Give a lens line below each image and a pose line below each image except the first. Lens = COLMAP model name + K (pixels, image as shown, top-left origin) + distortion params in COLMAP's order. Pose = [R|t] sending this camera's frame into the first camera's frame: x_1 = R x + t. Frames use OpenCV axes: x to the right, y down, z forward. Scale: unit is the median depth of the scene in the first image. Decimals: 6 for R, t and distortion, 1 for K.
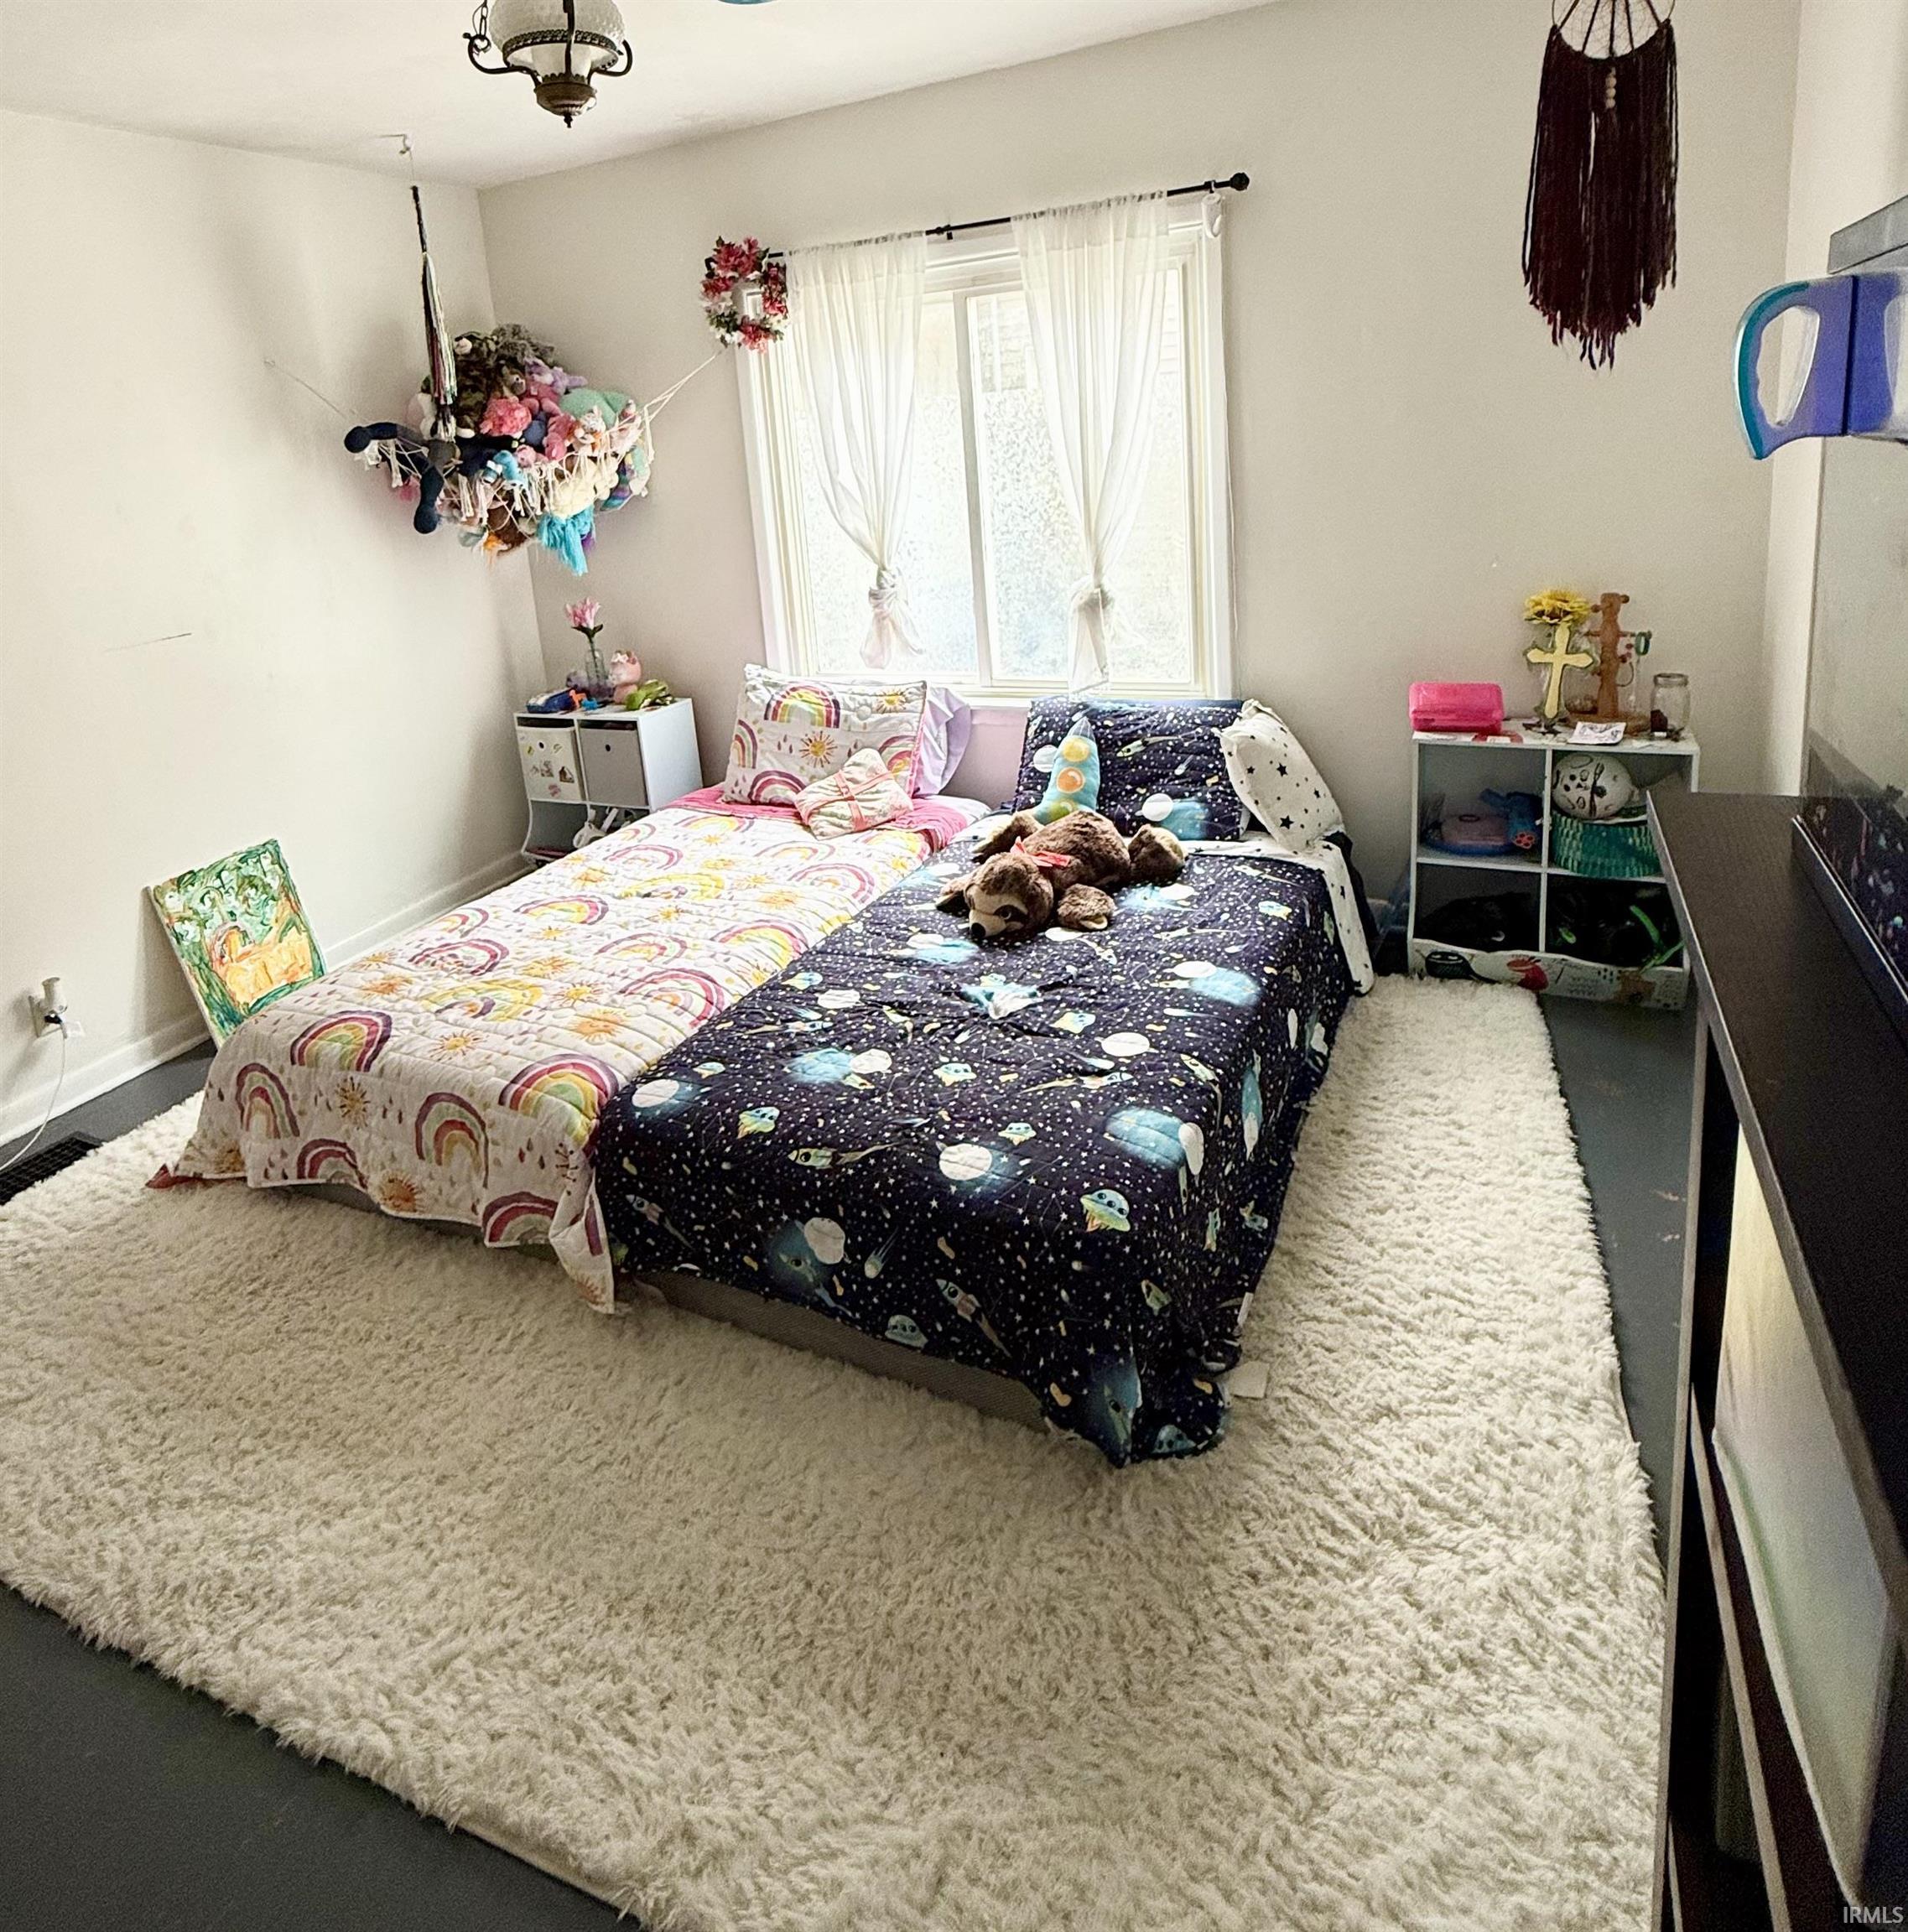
lens RADIAL K [[1751.5, 0, 954.0], [0, 1751.5, 966.0], [0, 0, 1]] dist [0.007392, -0.011187]
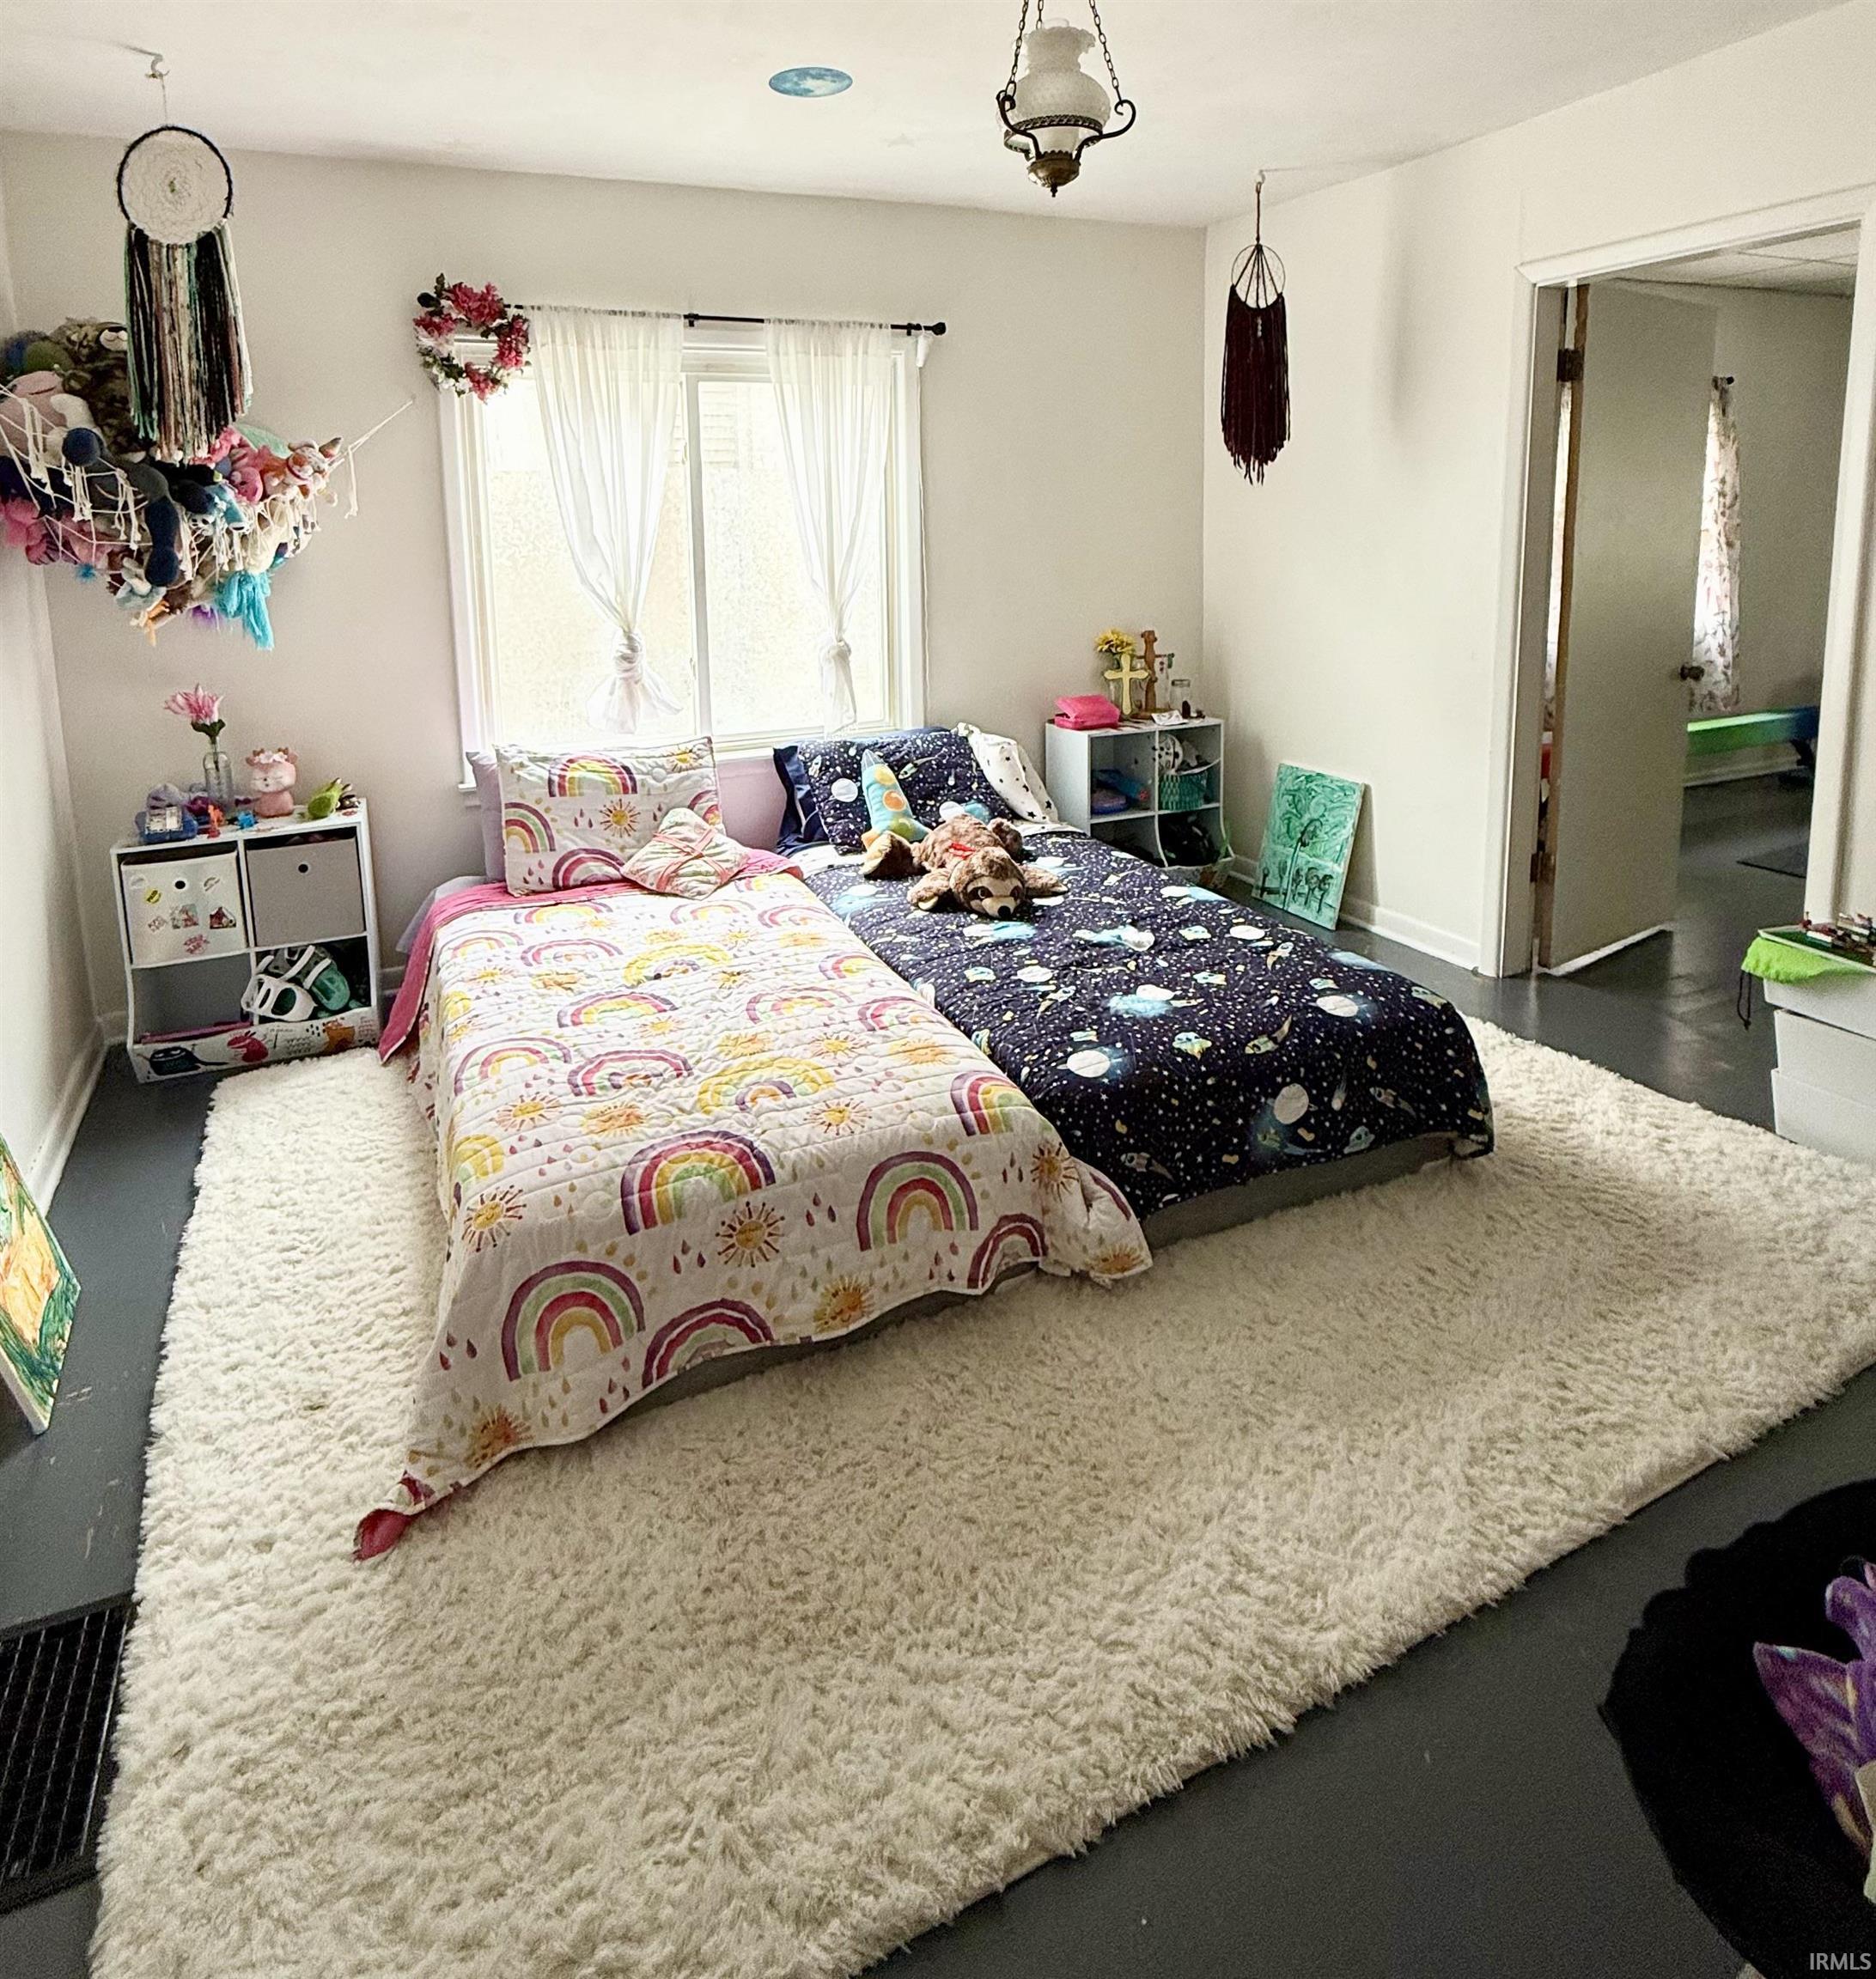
lens RADIAL K [[1823.9, 0, 937.5], [0, 1823.9, 900.3], [0, 0, 1]] dist [0.001017, 0.007189]
pose [[0.335597, -0.121406, 0.934150, -0.976878], [0.275345, 0.960995, 0.025976, -0.061828], [-0.900866, 0.248496, 0.355935, 0.524394]]
